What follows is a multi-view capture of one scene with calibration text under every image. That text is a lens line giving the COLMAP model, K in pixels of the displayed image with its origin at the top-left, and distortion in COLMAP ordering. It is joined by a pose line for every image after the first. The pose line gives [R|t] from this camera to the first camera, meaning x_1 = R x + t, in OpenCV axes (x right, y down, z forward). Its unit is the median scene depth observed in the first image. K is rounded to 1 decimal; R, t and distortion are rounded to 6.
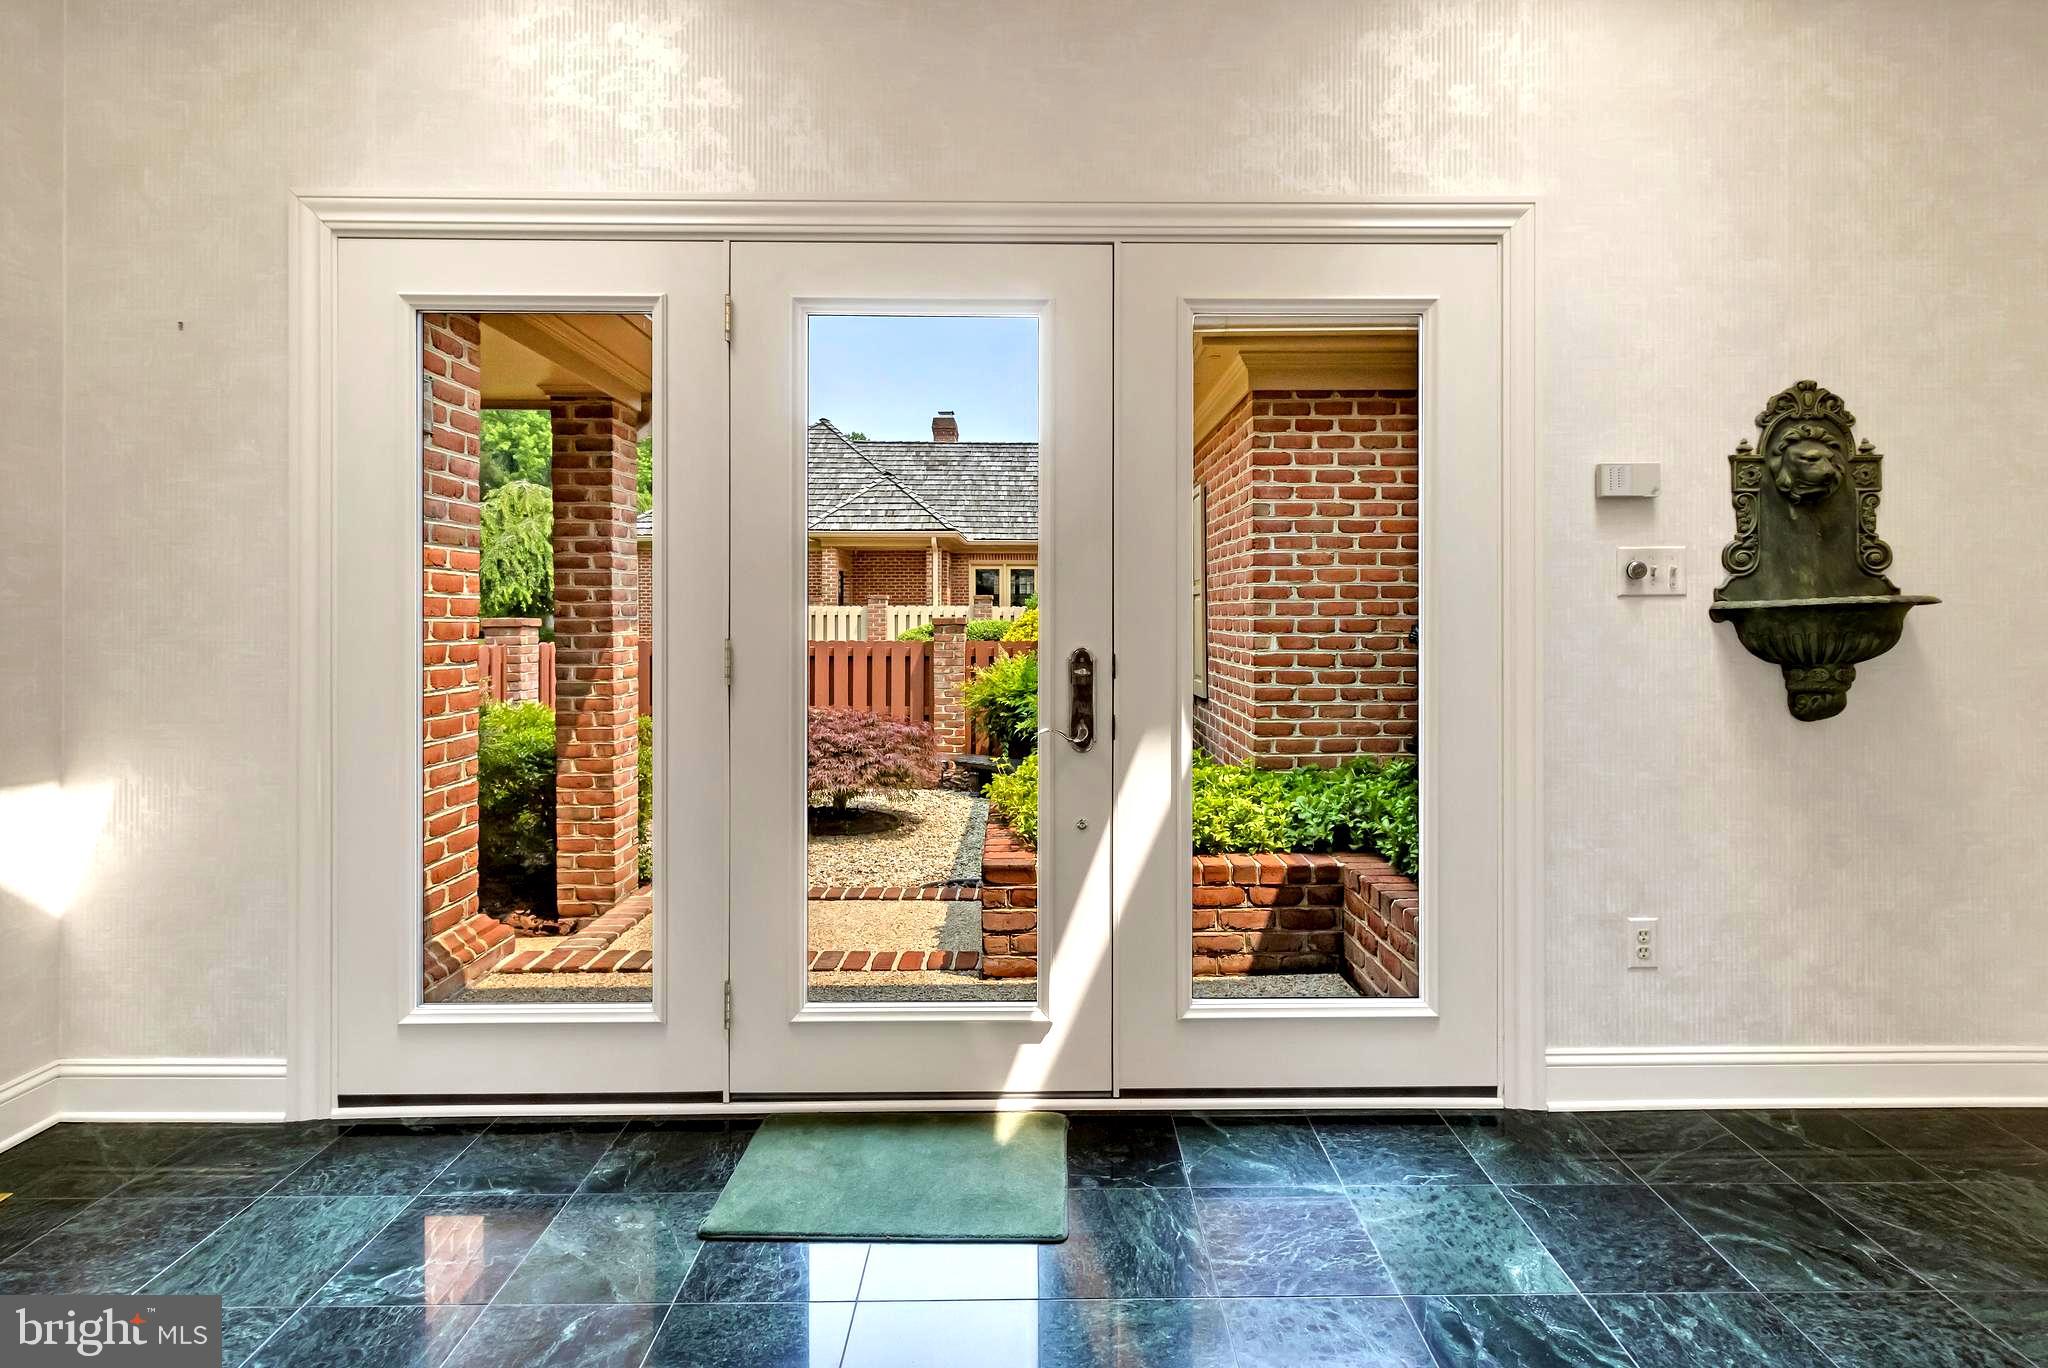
lens RADIAL K [[967.4, 0, 1034.8], [0, 967.4, 620.4], [0, 0, 1]] dist [0.005014, 0.000657]
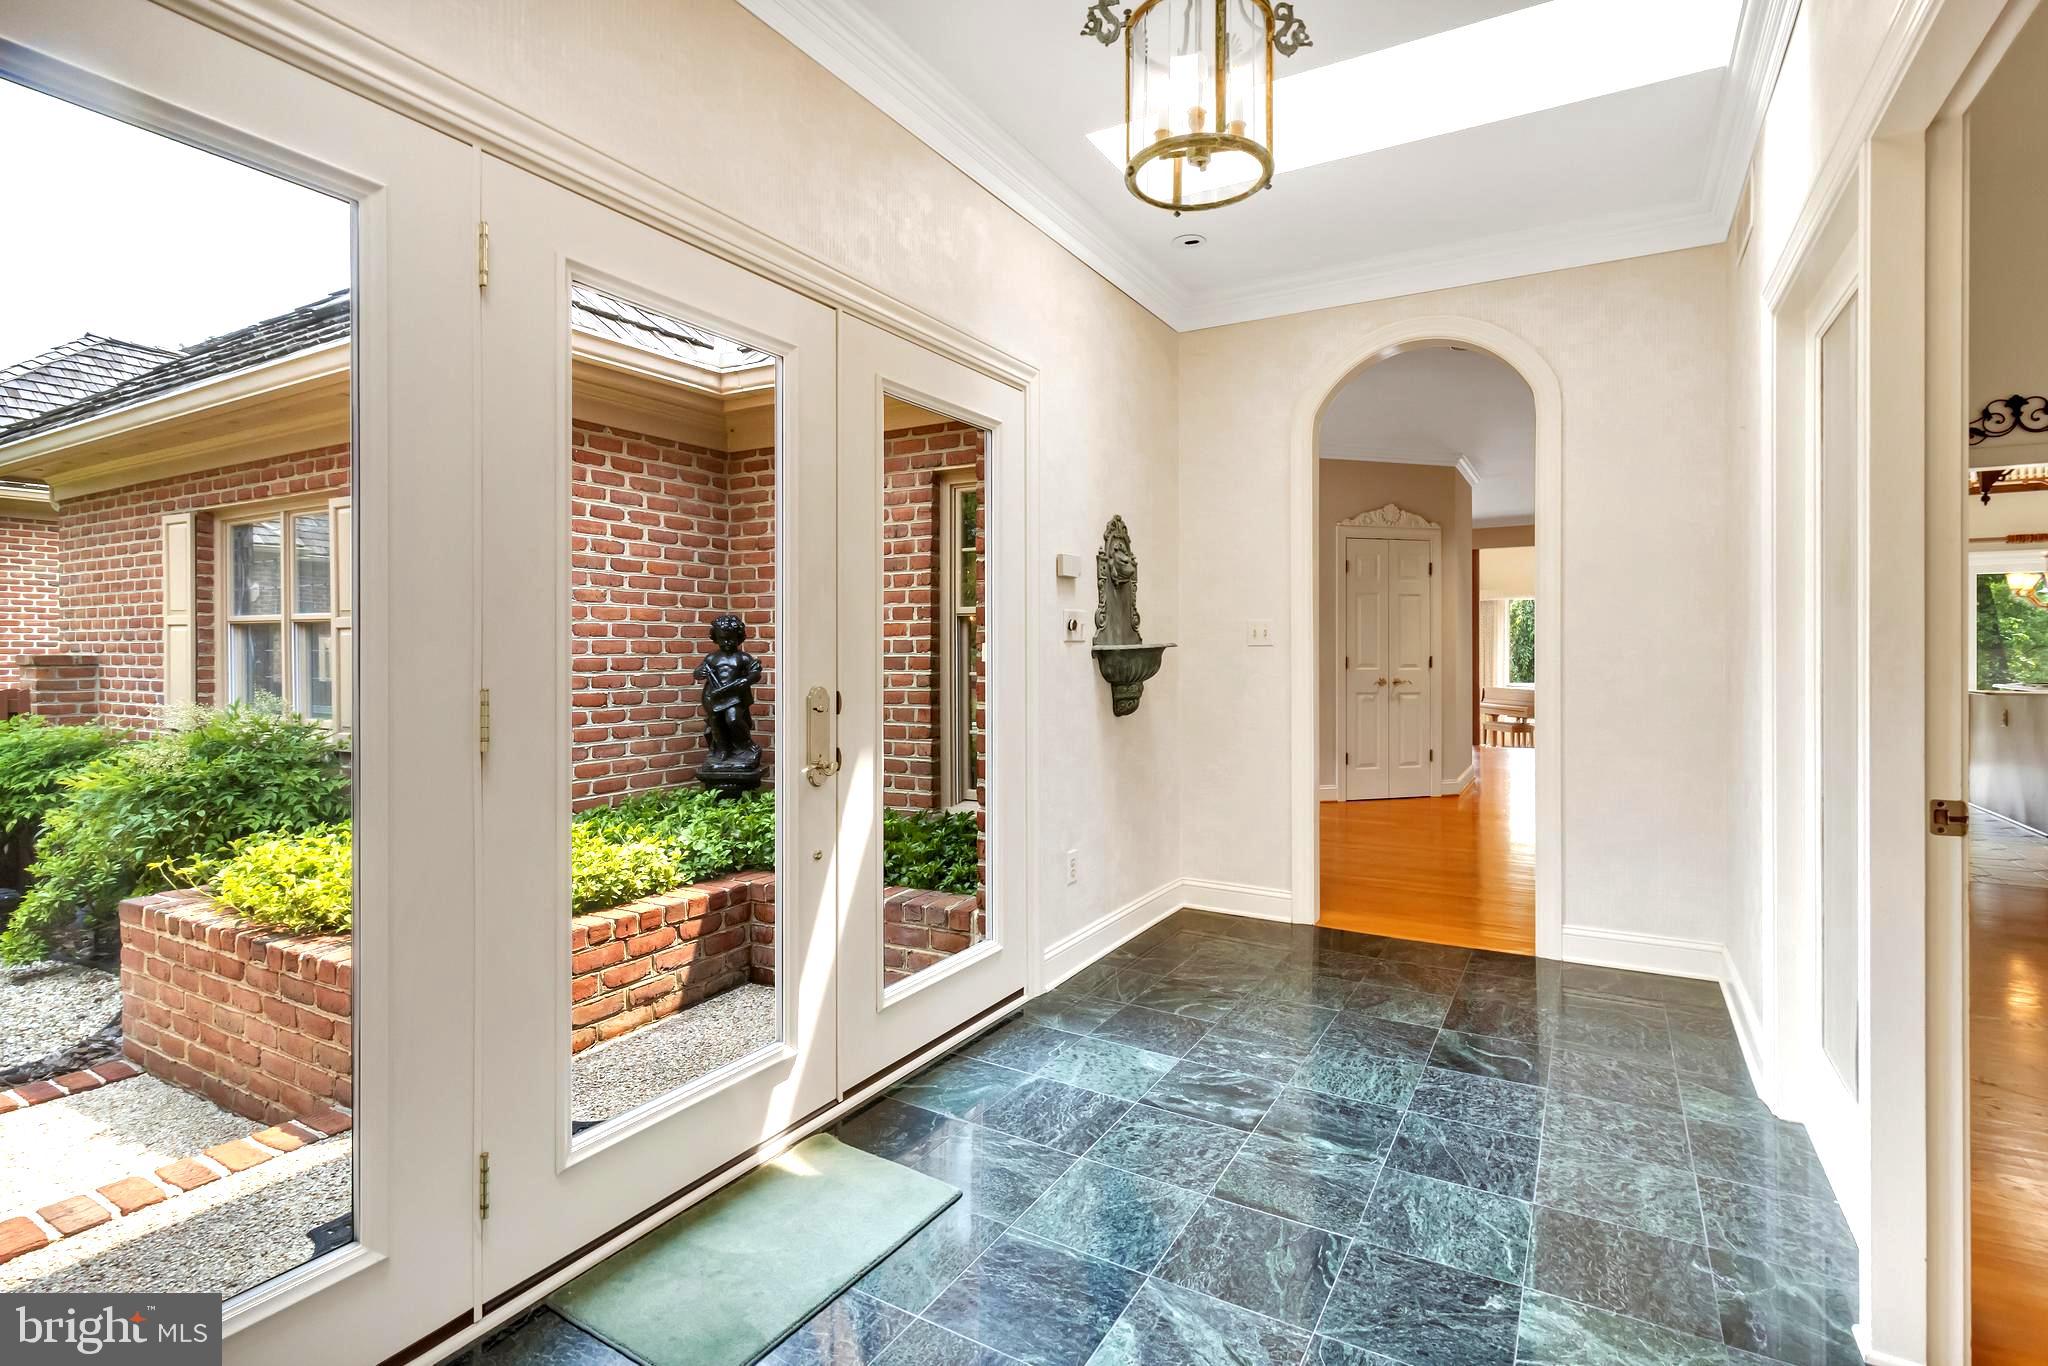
lens RADIAL K [[967.4, 0, 1051.8], [0, 967.4, 657.1], [0, 0, 1]] dist [0.005014, 0.000657]
pose [[0.508244, -0.004653, 0.861201, -0.450447], [0.005049, 0.999984, 0.002423, -0.002700], [-0.861198, 0.003117, 0.508259, 0.154835]]
